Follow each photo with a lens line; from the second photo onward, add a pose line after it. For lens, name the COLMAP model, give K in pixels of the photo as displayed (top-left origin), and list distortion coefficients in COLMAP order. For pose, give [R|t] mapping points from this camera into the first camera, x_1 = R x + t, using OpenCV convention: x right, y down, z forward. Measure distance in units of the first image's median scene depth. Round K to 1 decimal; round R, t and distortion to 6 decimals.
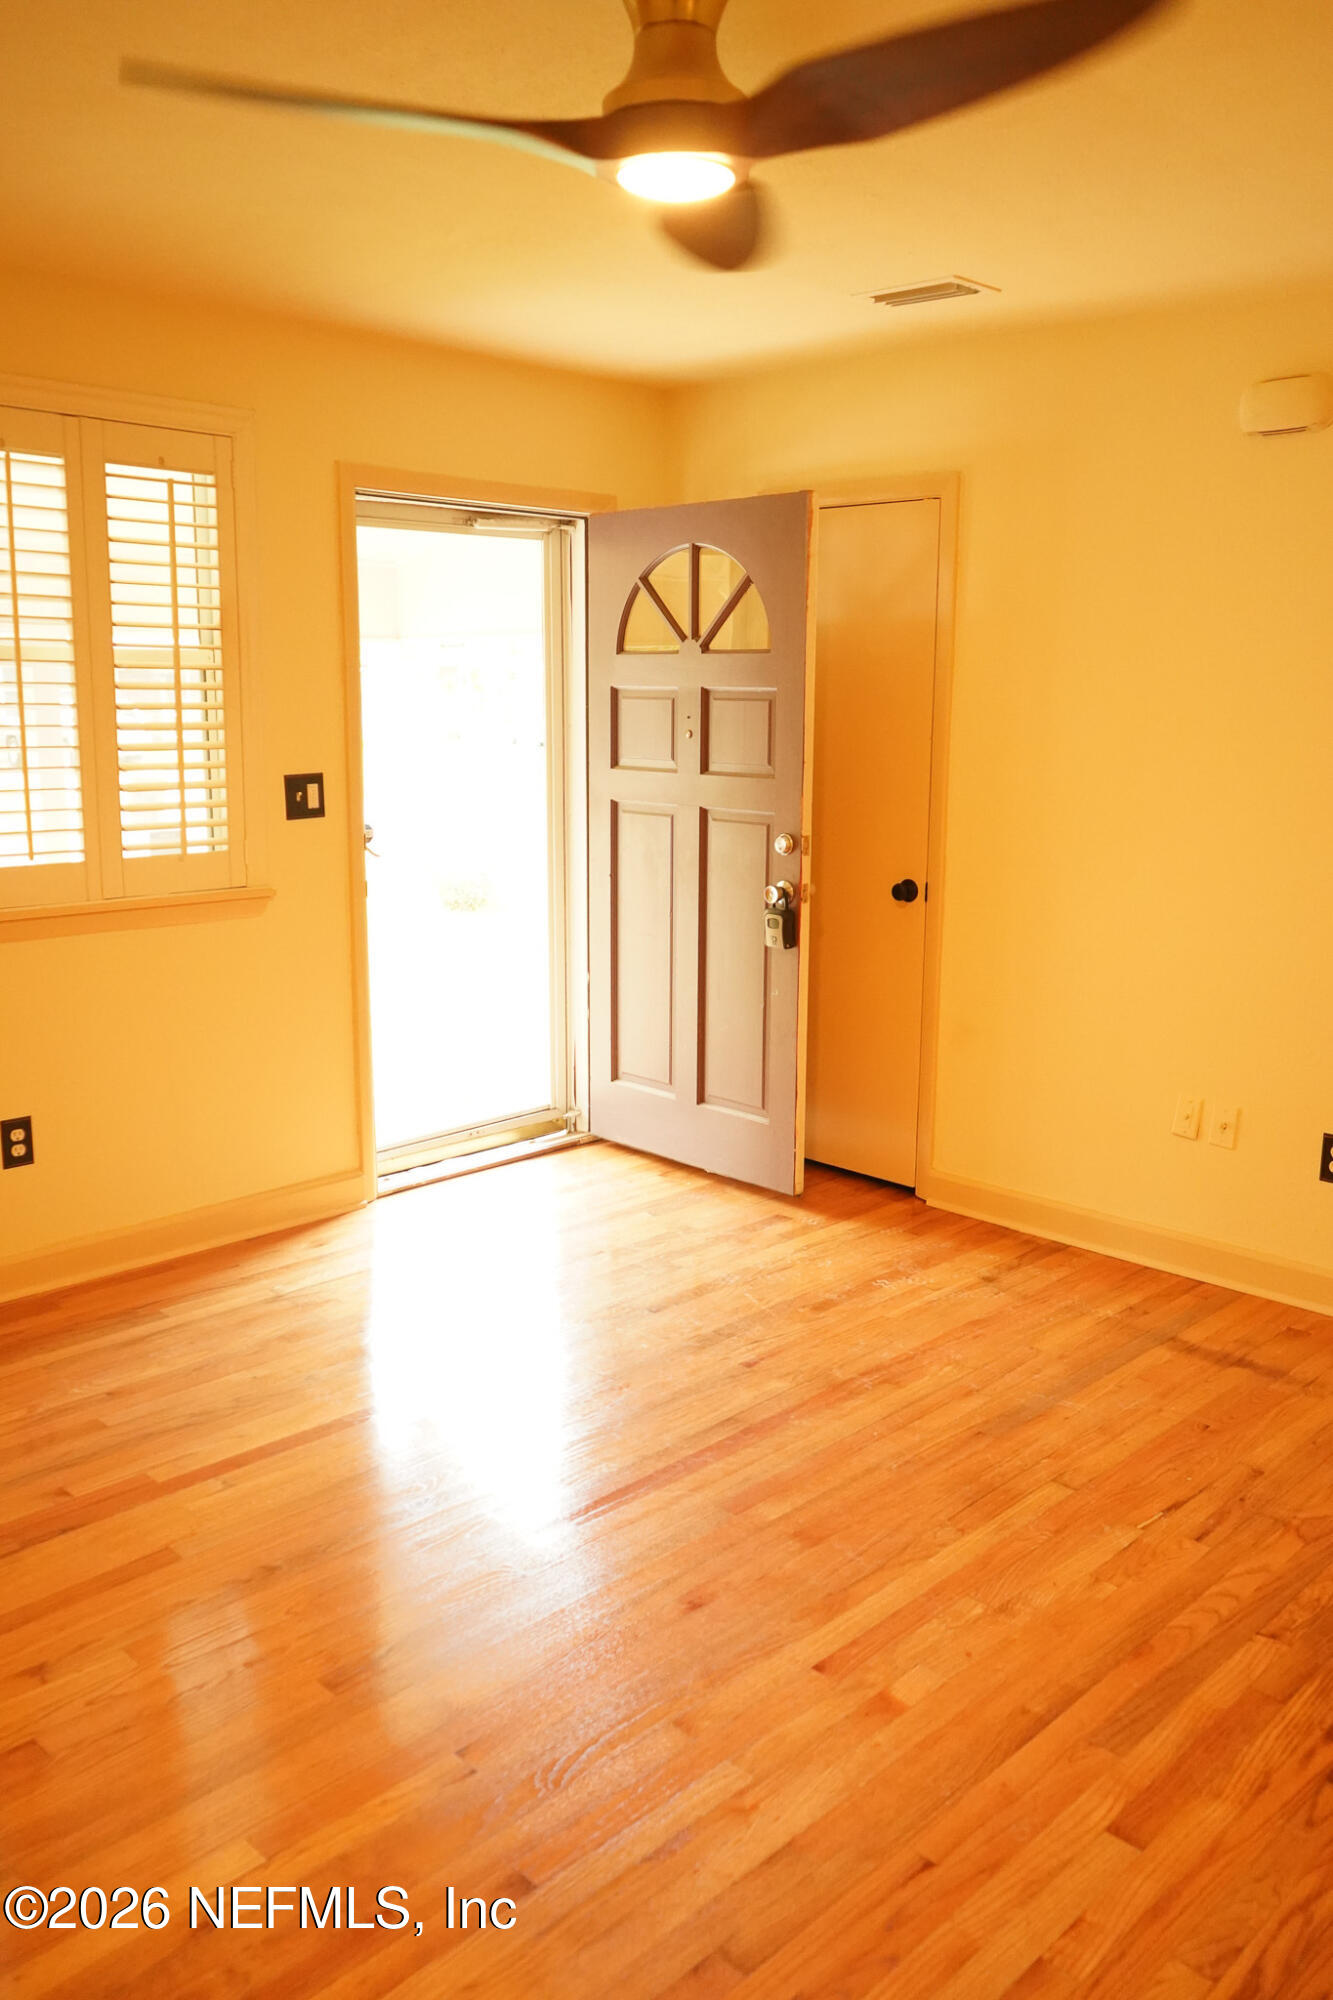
lens RADIAL K [[1614.3, 0, 672.9], [0, 1614.3, 998.2], [0, 0, 1]] dist [-0.008910, 0.018678]
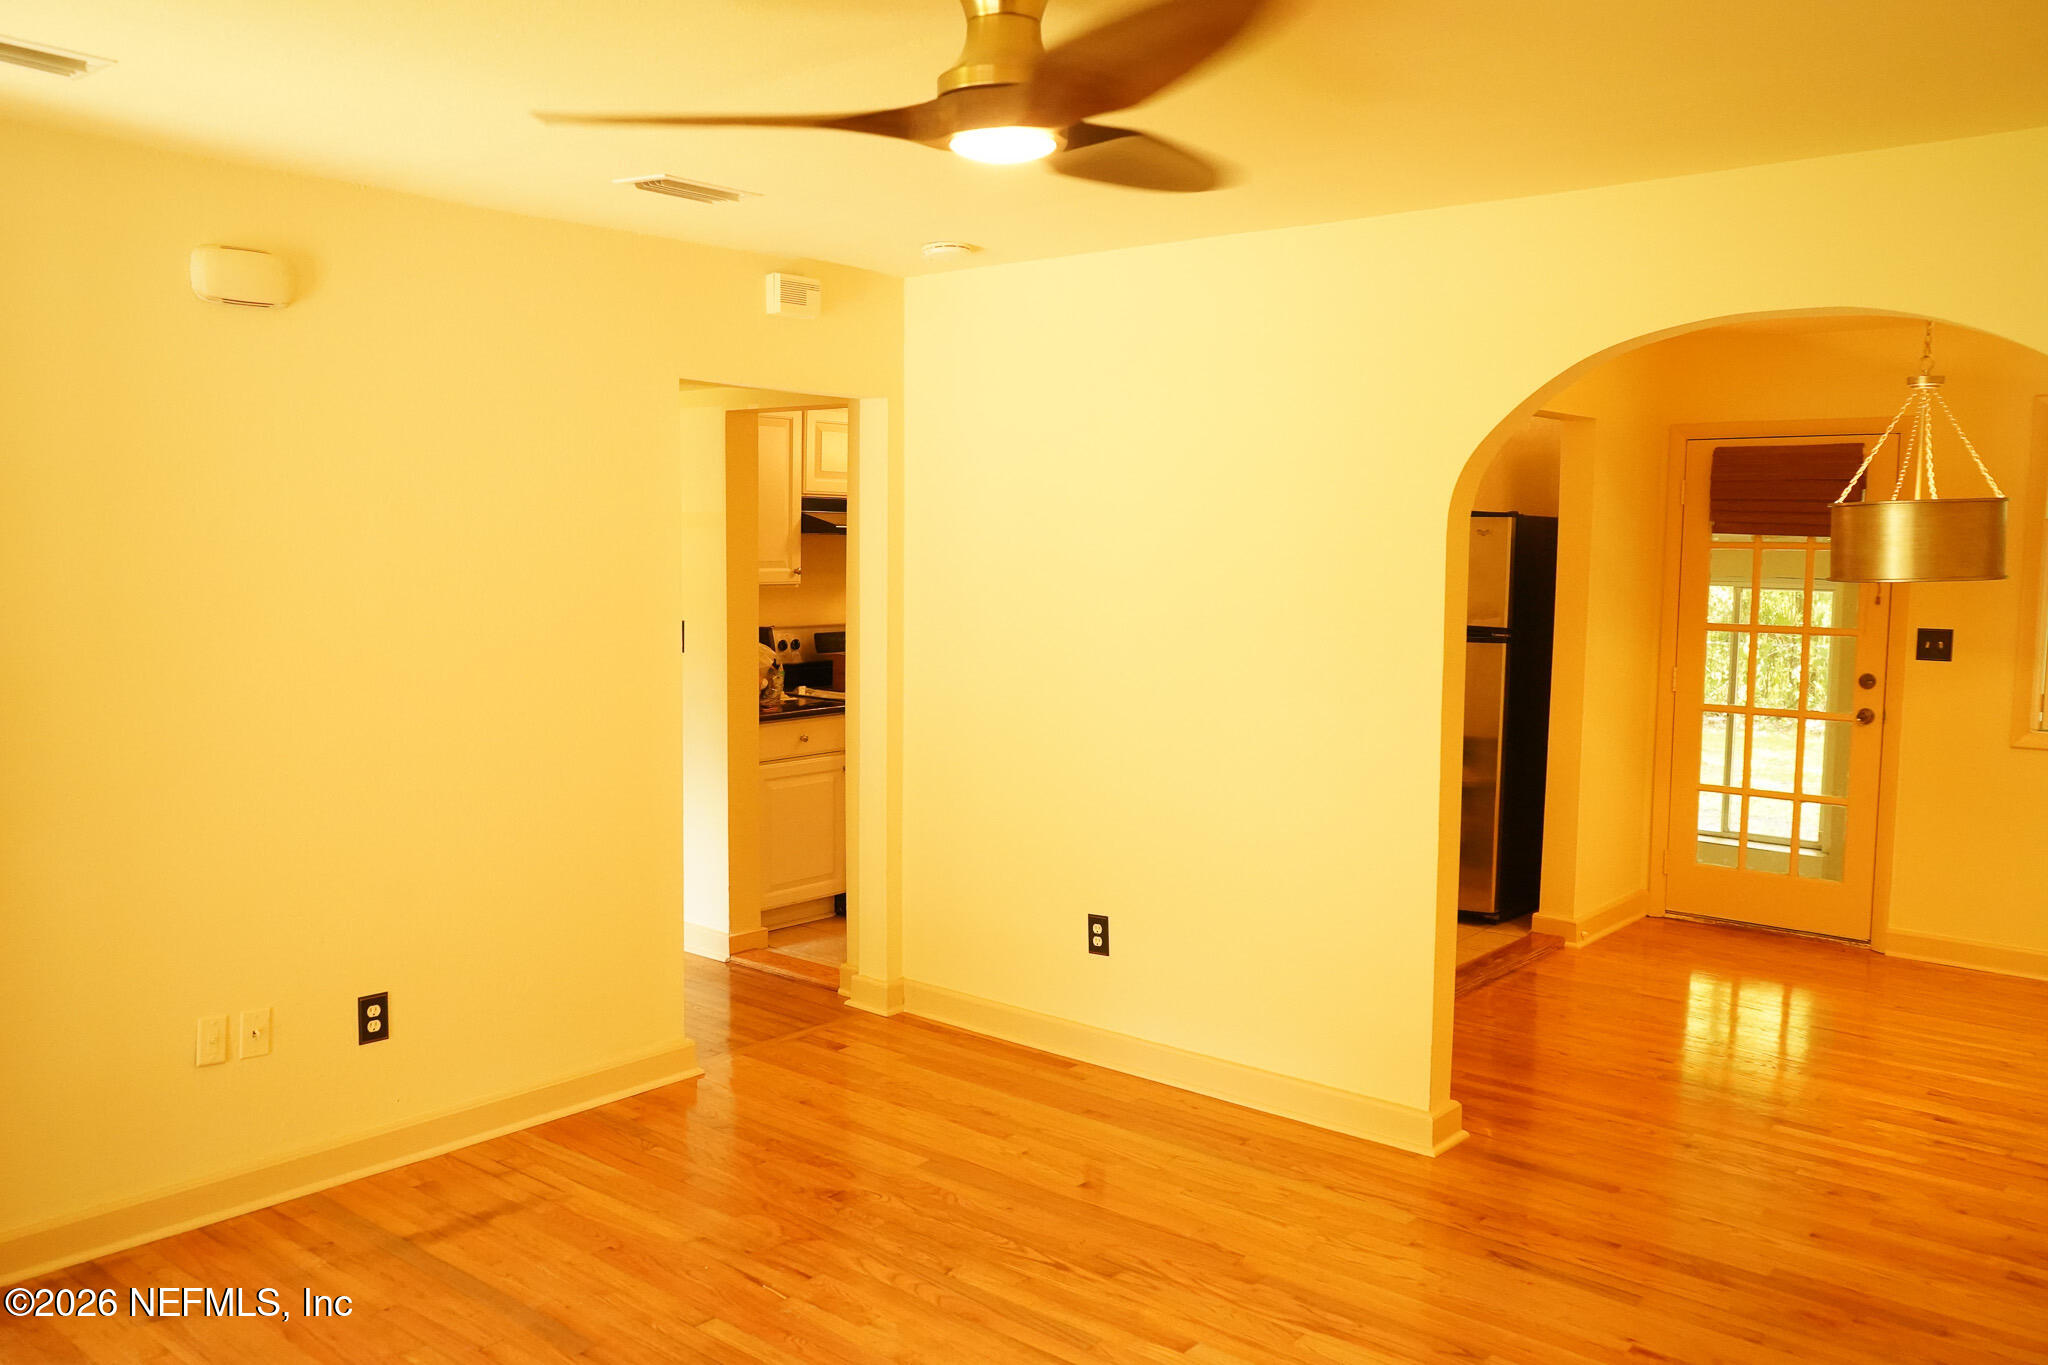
lens RADIAL K [[1653.1, 0, 1028.0], [0, 1653.1, 692.3], [0, 0, 1]] dist [-0.008910, 0.018678]
pose [[-0.066589, -0.101245, 0.992631, -0.664045], [0.177614, 0.977747, 0.111642, -0.151843], [-0.981845, 0.183739, -0.047125, 0.634787]]
